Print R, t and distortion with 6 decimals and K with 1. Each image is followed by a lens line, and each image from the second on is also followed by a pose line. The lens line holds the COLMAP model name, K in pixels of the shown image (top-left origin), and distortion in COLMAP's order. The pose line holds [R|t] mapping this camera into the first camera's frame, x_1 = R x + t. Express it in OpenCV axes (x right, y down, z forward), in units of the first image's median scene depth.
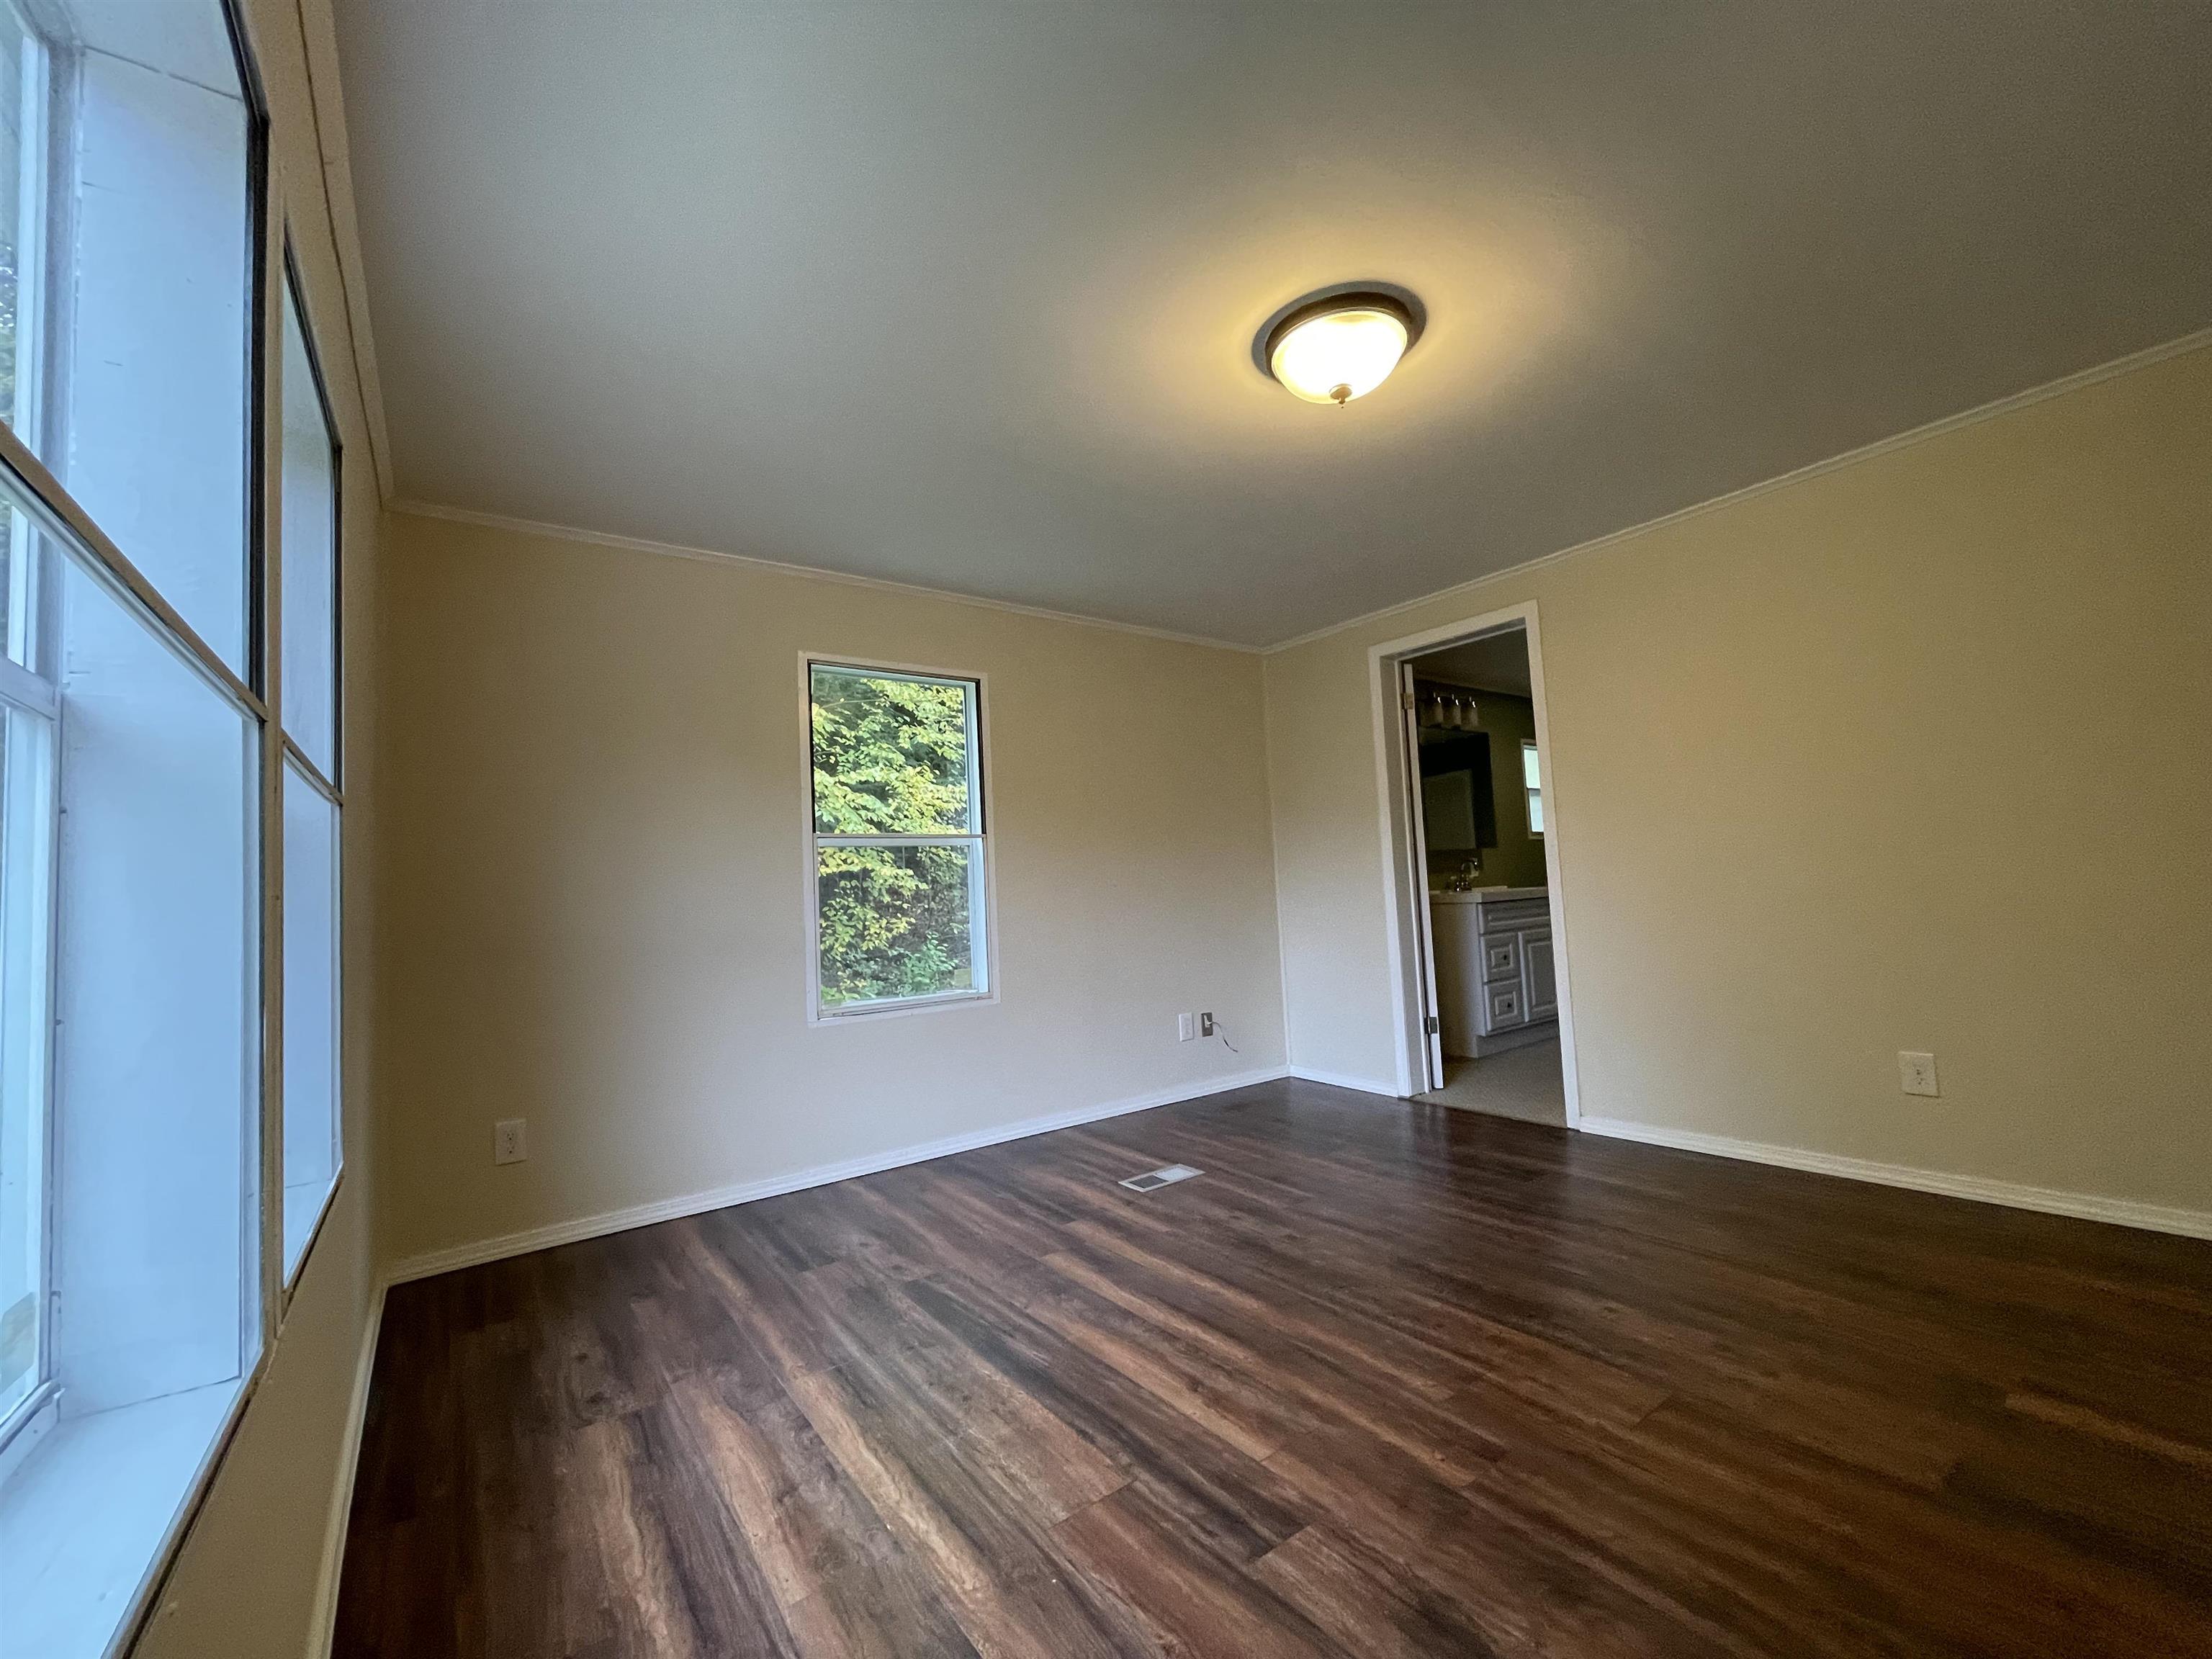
lens RADIAL K [[889.3, 0, 1102.1], [0, 889.3, 826.6], [0, 0, 1]] dist [0.001088, -0.000303]
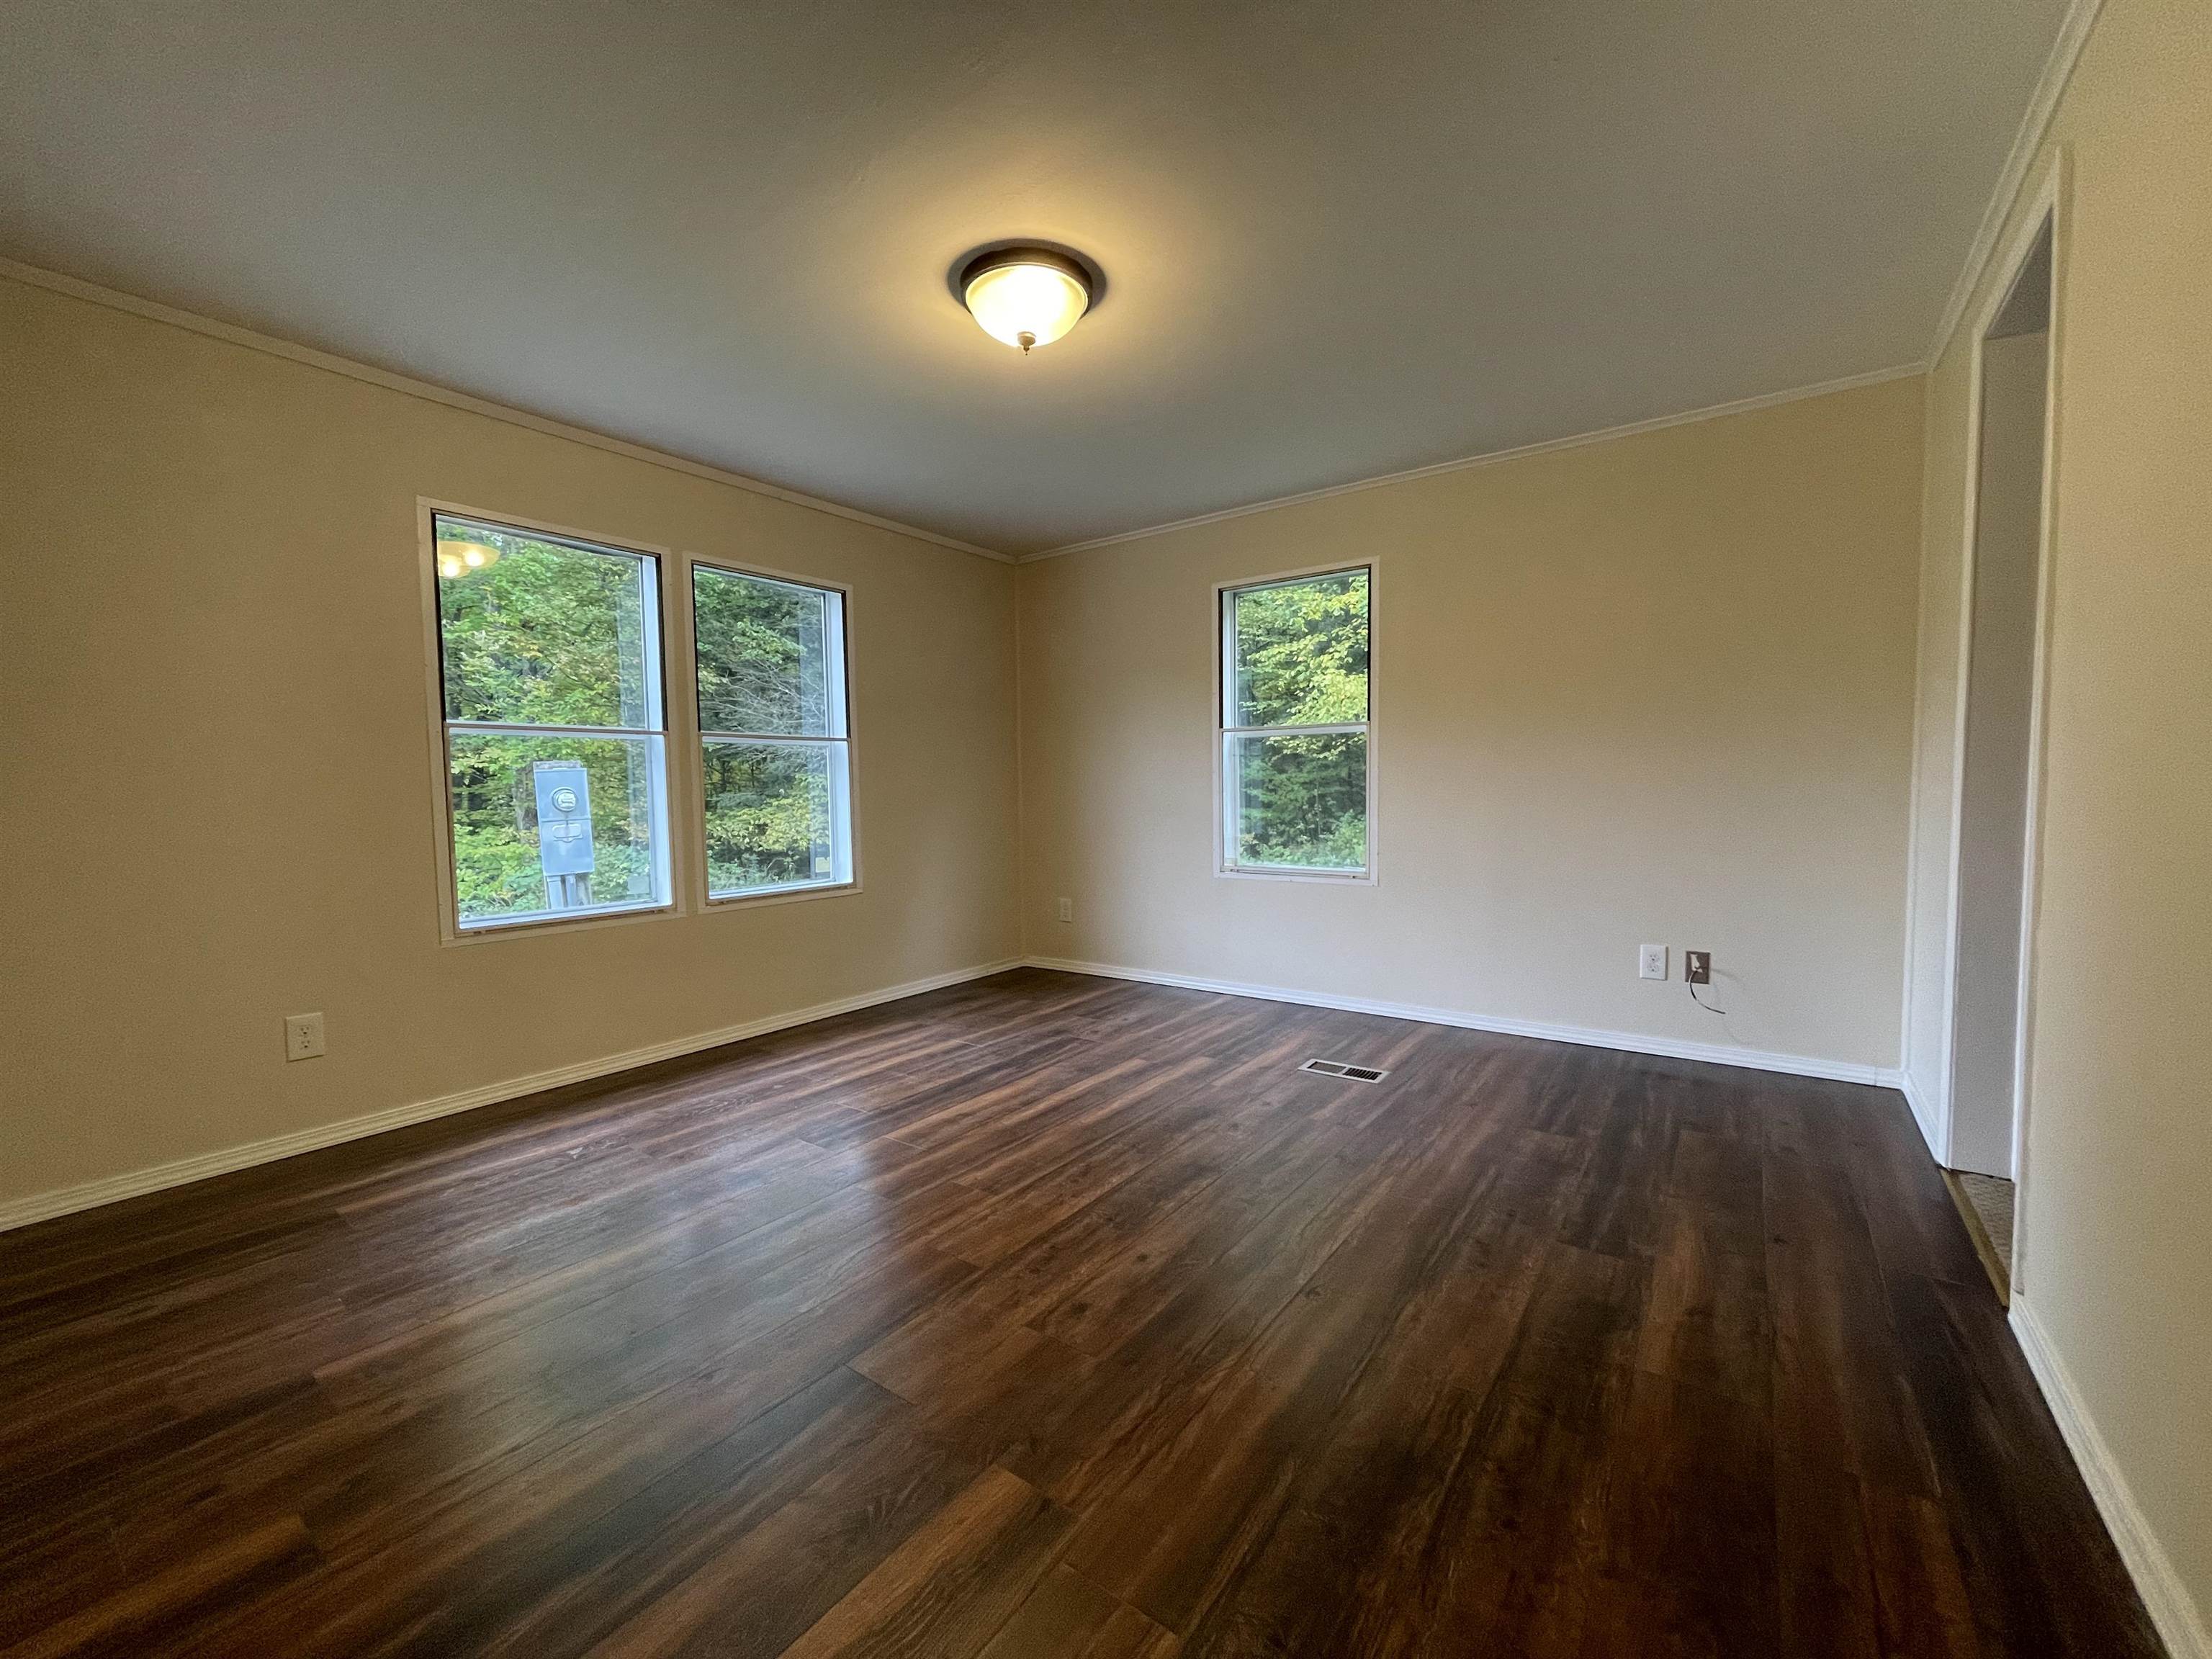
lens RADIAL K [[889.3, 0, 1115.7], [0, 889.3, 839.9], [0, 0, 1]] dist [0.001088, -0.000303]
pose [[0.324343, 0.098307, -0.940817, 1.331350], [0.065412, 0.989873, 0.125984, -0.008116], [0.943675, -0.102402, 0.314628, 0.691797]]
